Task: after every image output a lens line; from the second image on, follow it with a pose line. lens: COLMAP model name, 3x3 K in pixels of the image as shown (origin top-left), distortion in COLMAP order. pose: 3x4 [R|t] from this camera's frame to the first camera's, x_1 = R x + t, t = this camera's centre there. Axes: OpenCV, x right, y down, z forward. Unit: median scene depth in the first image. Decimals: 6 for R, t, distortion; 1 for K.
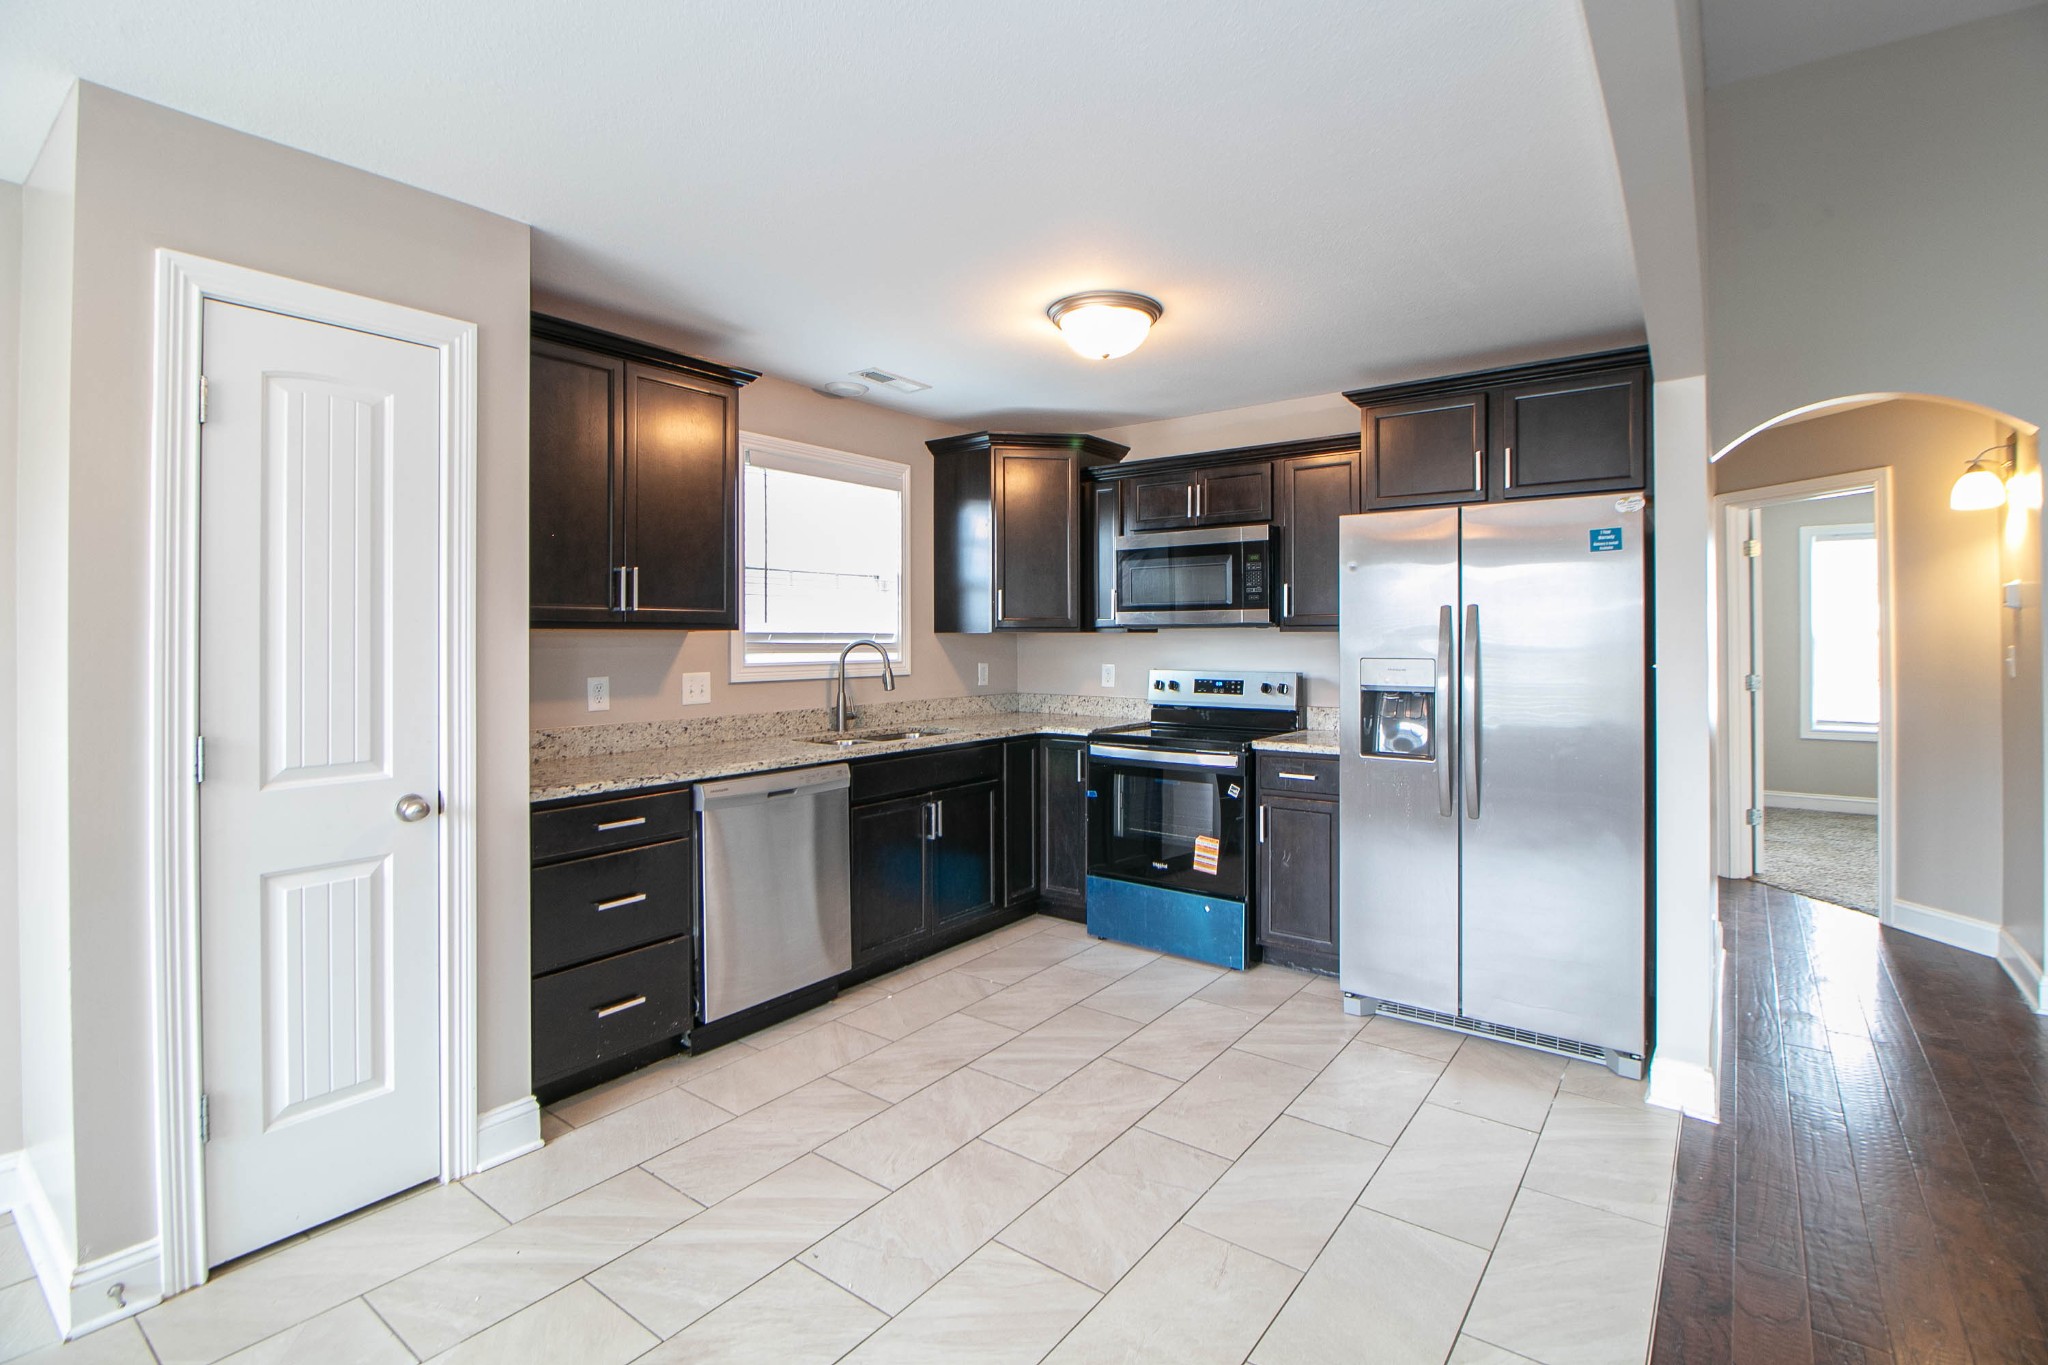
lens RADIAL K [[945.1, 0, 1036.1], [0, 945.1, 633.1], [0, 0, 1]] dist [0.002053, -0.012099]
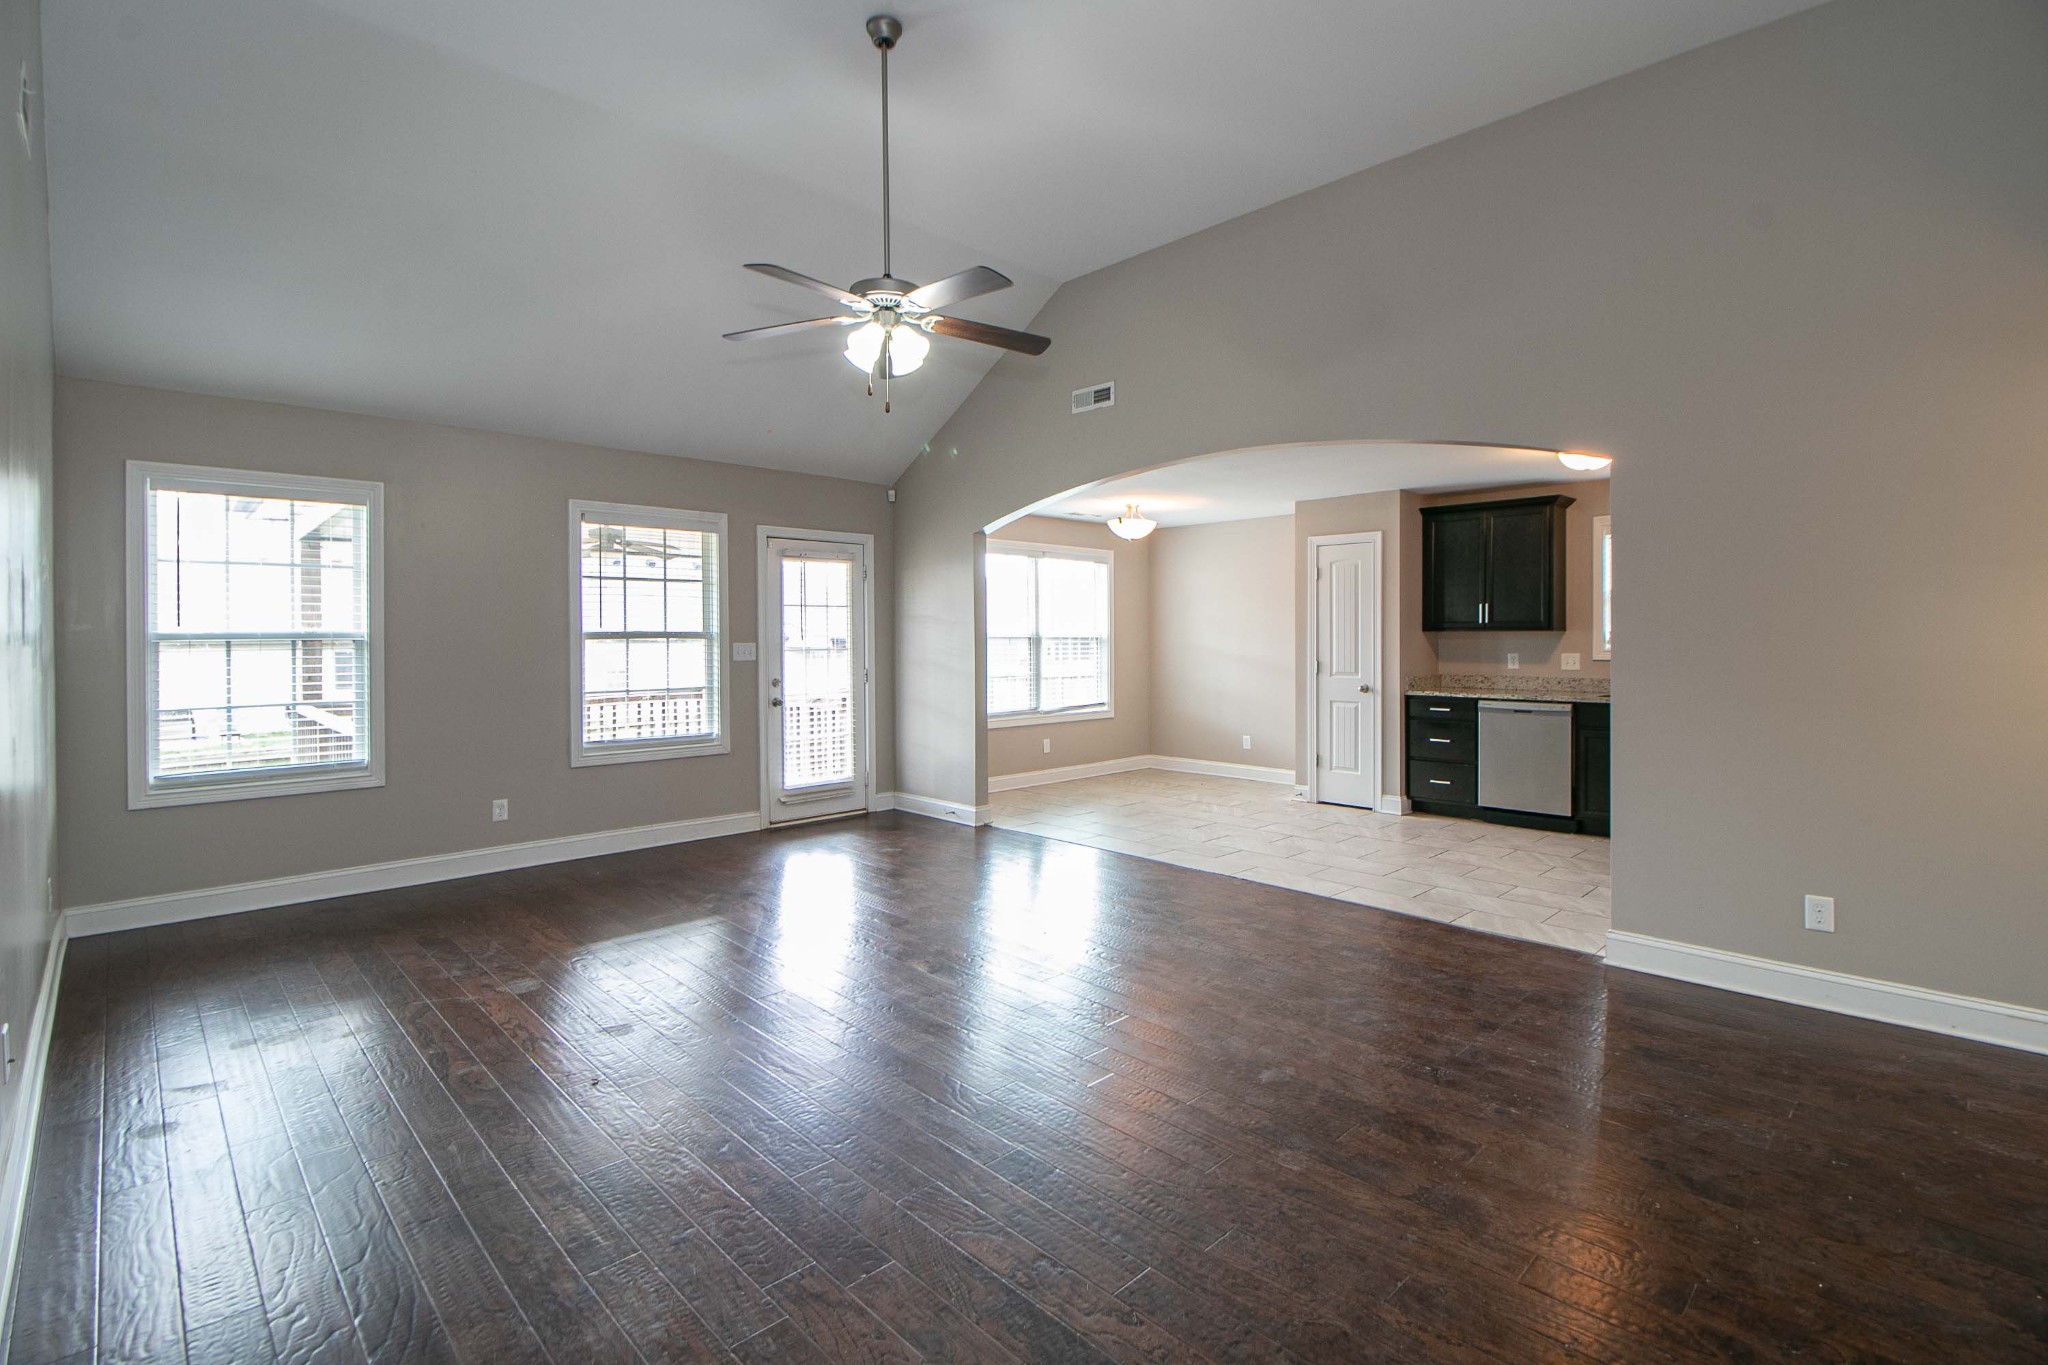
lens RADIAL K [[966.5, 0, 1024.6], [0, 966.5, 639.7], [0, 0, 1]] dist [-0.001766, -0.013789]
pose [[-0.162314, 0.008990, -0.986698, 1.741258], [0.007388, 0.999942, 0.007896, -0.008752], [0.986712, -0.006008, -0.162371, 0.251183]]
